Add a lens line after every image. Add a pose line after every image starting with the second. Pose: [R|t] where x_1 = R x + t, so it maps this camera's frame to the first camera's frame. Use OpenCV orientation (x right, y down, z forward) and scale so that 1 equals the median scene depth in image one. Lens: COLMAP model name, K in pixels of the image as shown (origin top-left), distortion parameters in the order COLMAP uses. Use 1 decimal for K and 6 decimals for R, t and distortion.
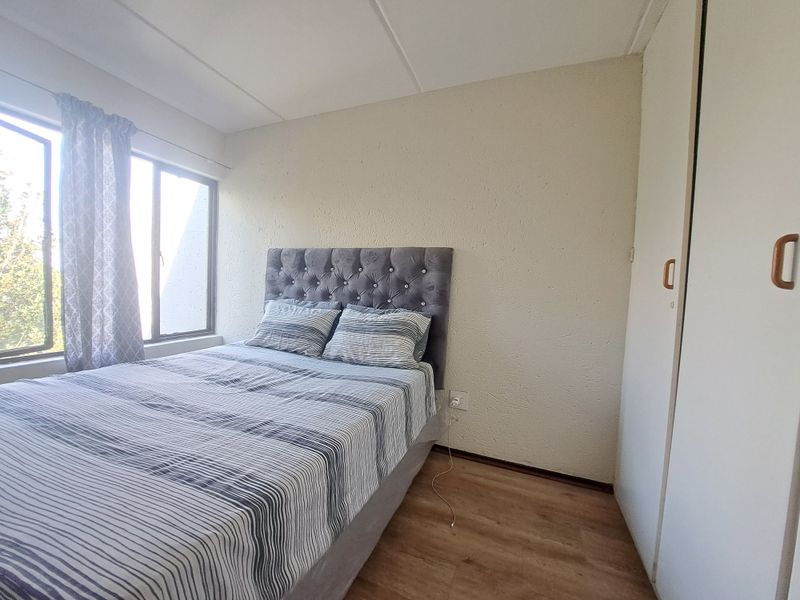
lens RADIAL K [[324.8, 0, 400.0], [0, 324.8, 300.0], [0, 0, 1]] dist [0.017258, -0.015741]
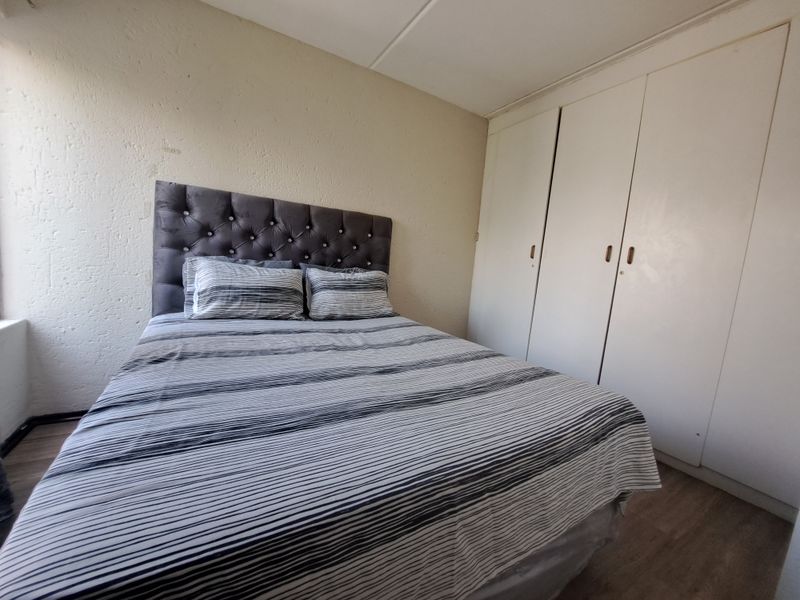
lens RADIAL K [[318.5, 0, 400.0], [0, 318.5, 300.0], [0, 0, 1]] dist [-0.000769, -0.003886]
pose [[0.600000, -0.095493, 0.794281, -0.777465], [-0.032988, 0.989053, 0.143828, -0.025444], [-0.799320, -0.112499, 0.590281, 0.203037]]
